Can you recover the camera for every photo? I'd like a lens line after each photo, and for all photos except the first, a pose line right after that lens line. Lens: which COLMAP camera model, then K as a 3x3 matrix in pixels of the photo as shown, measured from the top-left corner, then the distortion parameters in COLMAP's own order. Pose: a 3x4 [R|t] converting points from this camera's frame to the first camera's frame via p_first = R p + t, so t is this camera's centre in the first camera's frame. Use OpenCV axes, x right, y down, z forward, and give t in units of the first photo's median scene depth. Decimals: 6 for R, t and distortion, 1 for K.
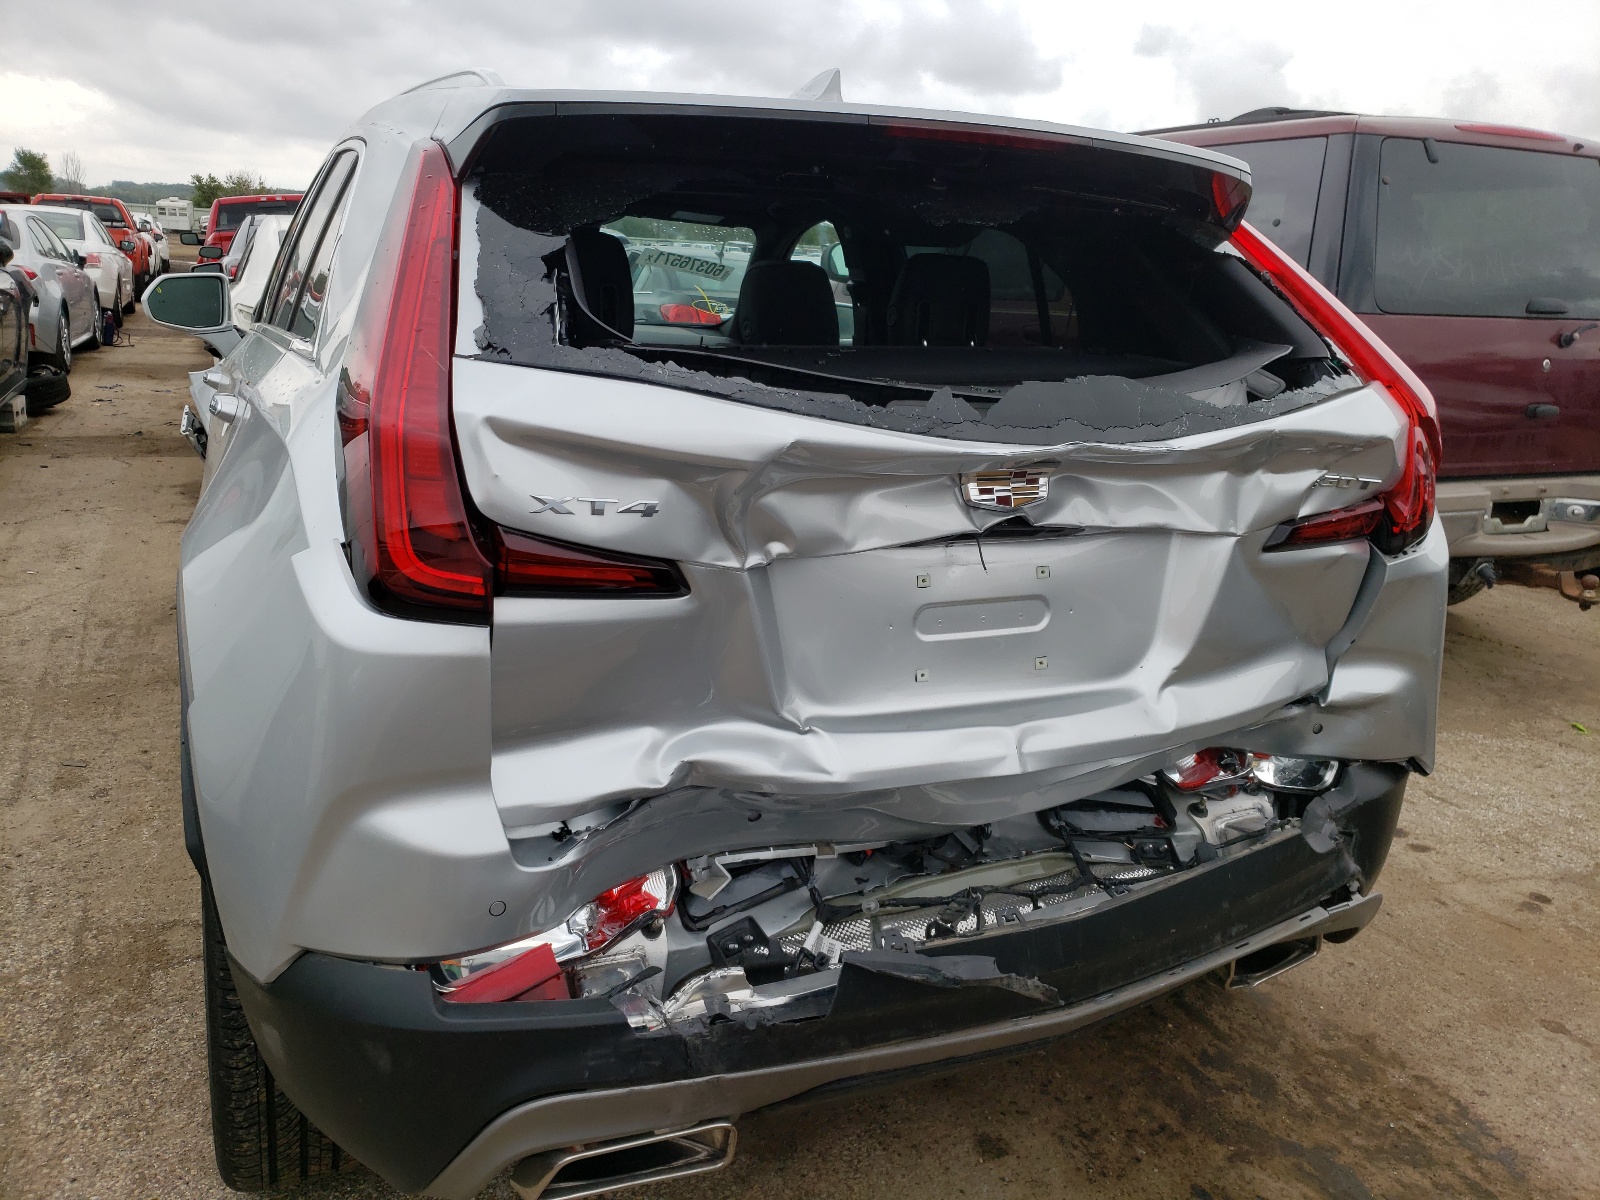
lens RADIAL K [[1222.5, 0, 804.1], [0, 1222.5, 586.2], [0, 0, 1]] dist [0.029198, -0.000902]
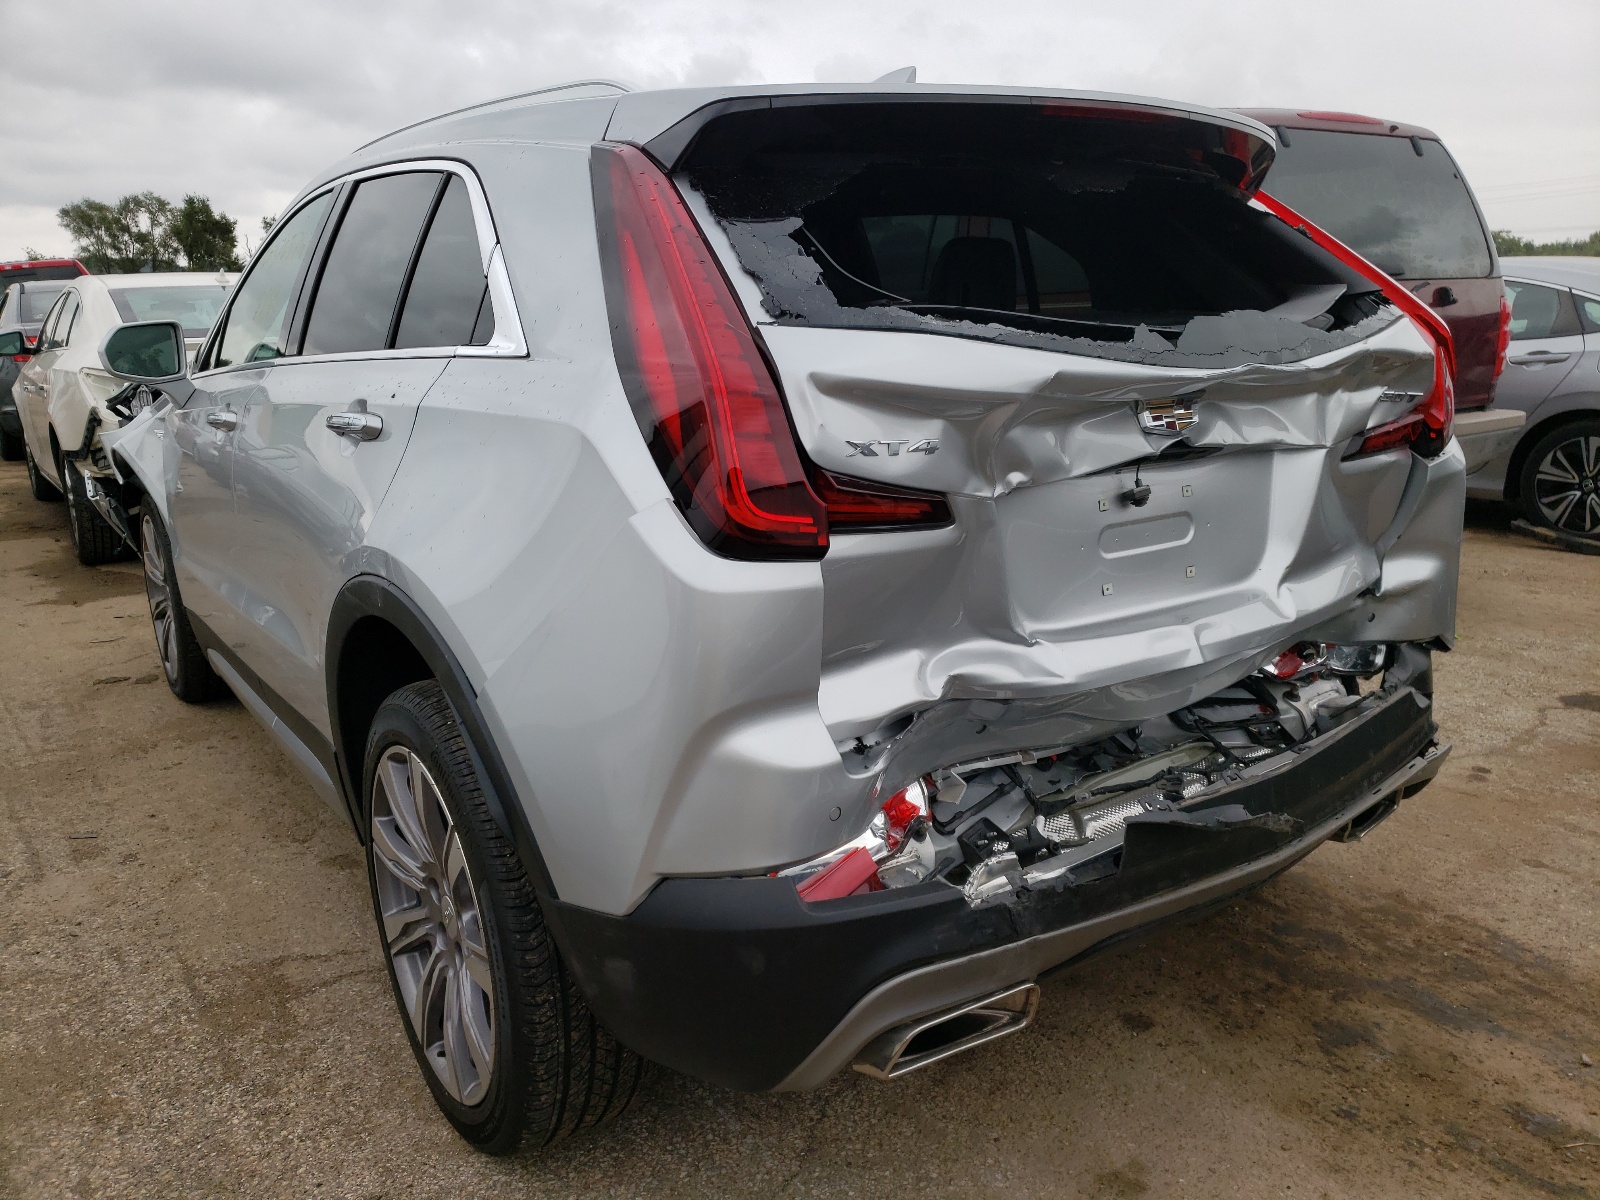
lens RADIAL K [[1222.5, 0, 795.7], [0, 1222.5, 615.9], [0, 0, 1]] dist [0.029198, -0.000902]
pose [[0.982323, -0.109284, 0.151982, -0.349721], [0.109592, 0.993956, 0.006374, 0.056836], [-0.151760, 0.010395, 0.988363, -0.079217]]
